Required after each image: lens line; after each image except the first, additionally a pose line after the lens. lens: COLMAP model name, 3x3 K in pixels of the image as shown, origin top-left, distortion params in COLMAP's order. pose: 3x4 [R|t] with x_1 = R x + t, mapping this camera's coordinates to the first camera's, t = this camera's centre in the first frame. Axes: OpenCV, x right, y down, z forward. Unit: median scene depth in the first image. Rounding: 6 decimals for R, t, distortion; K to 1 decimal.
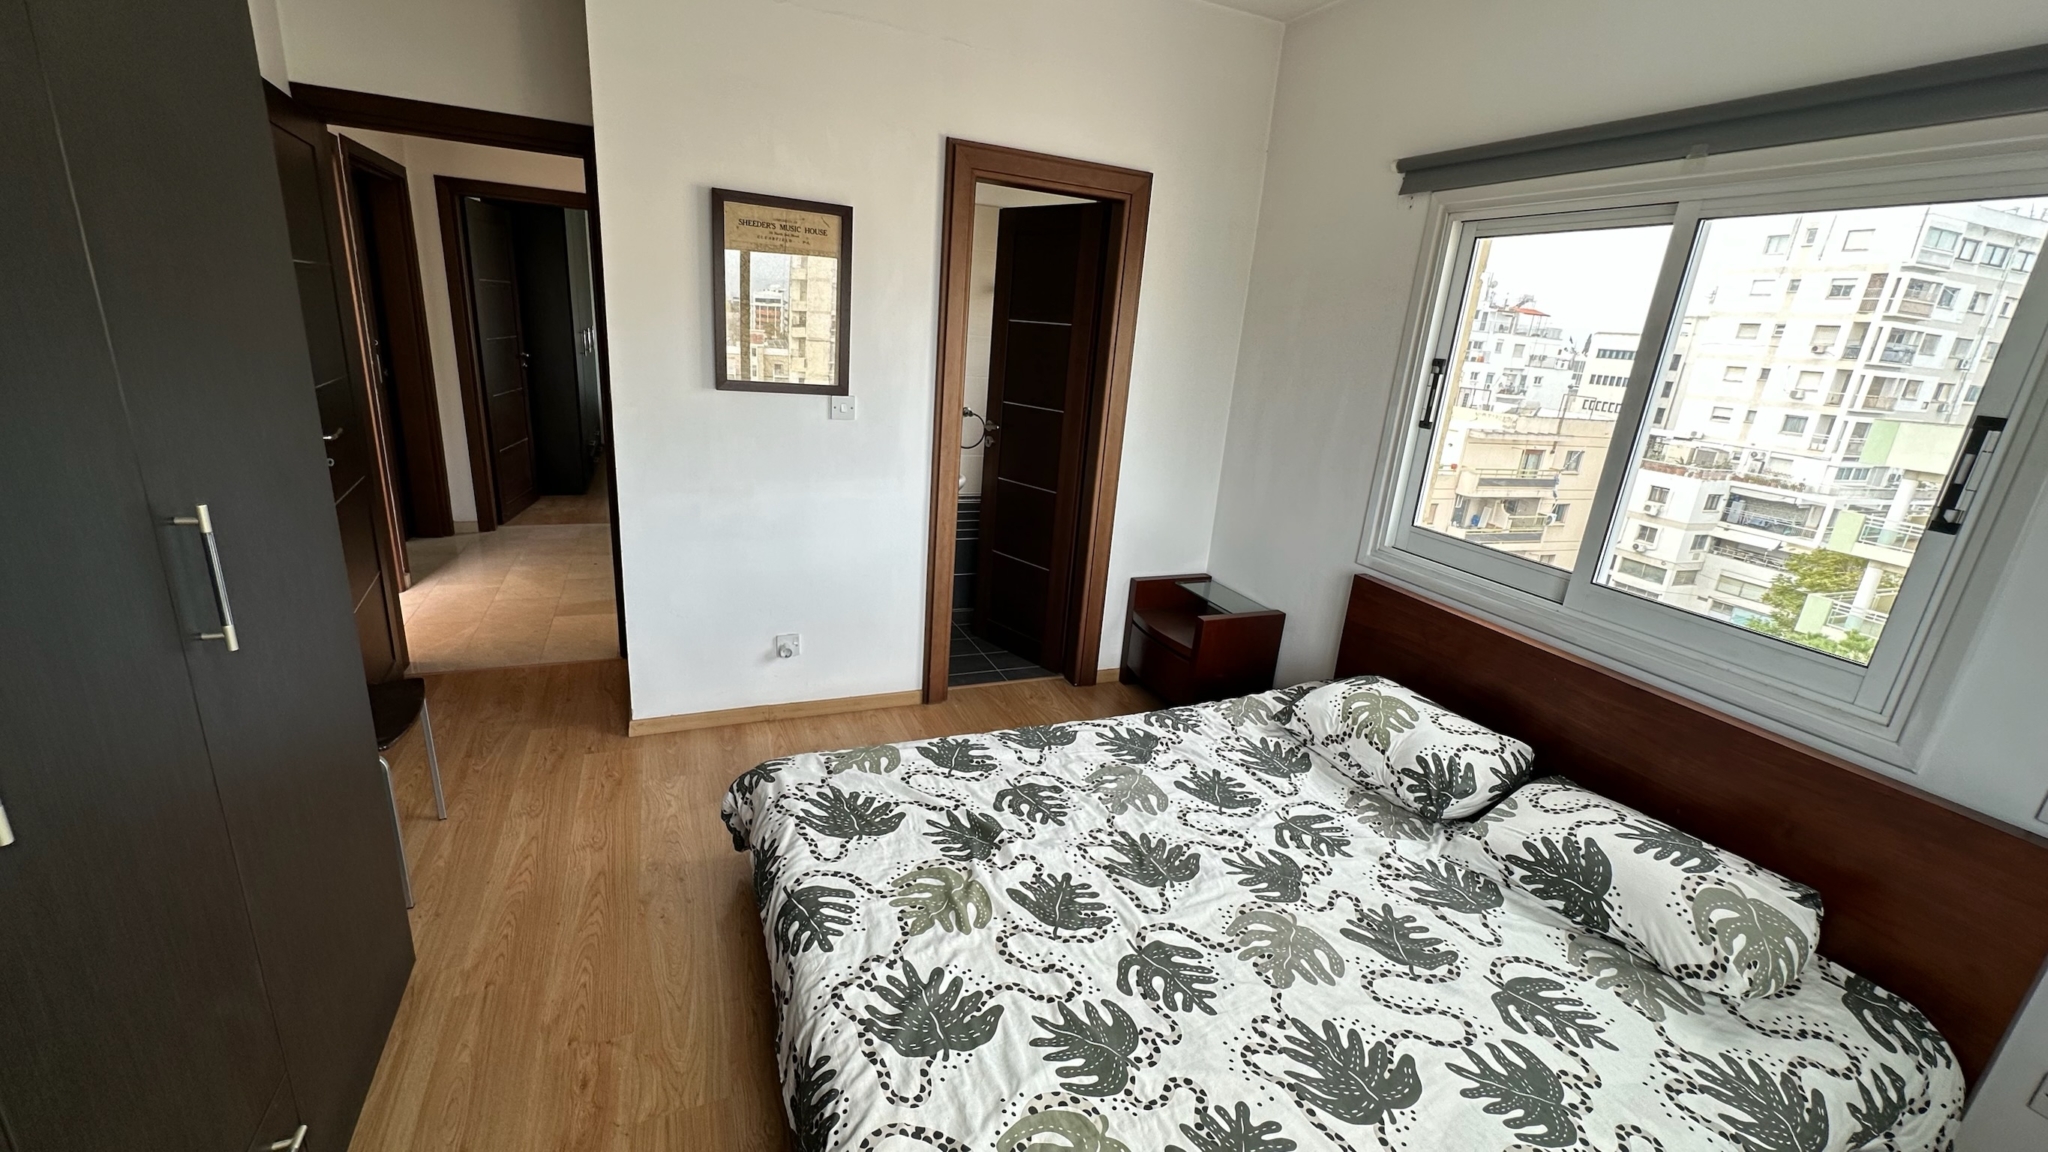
lens RADIAL K [[813.7, 0, 1018.9], [0, 813.7, 570.4], [0, 0, 1]] dist [-0.000966, -0.000293]
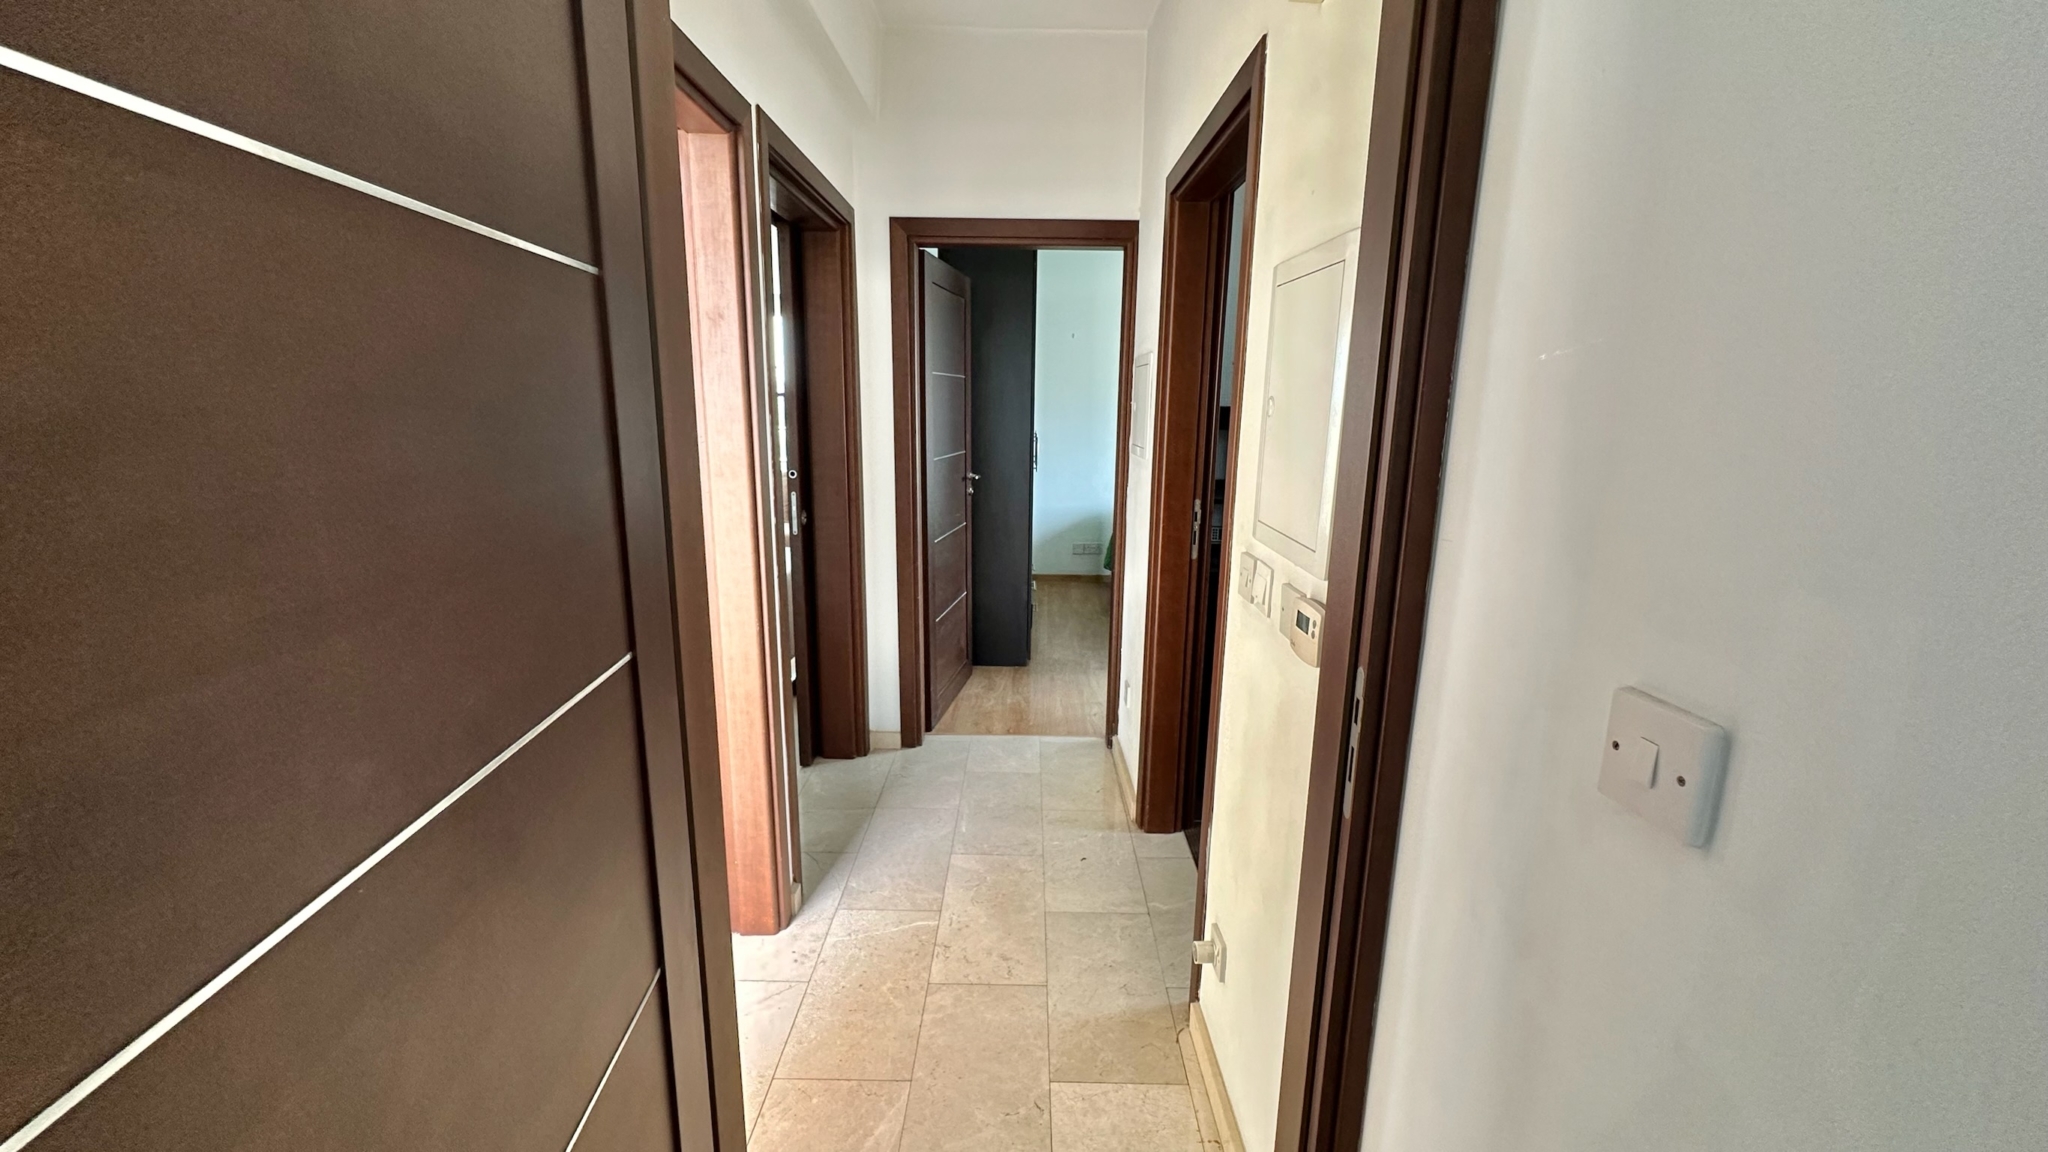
lens RADIAL K [[813.7, 0, 1020.9], [0, 813.7, 572.5], [0, 0, 1]] dist [-0.000966, -0.000293]
pose [[0.915684, 0.025011, -0.401119, -0.095512], [-0.064060, 0.994385, -0.084235, -0.042189], [0.396760, 0.102828, 0.912145, 0.128707]]
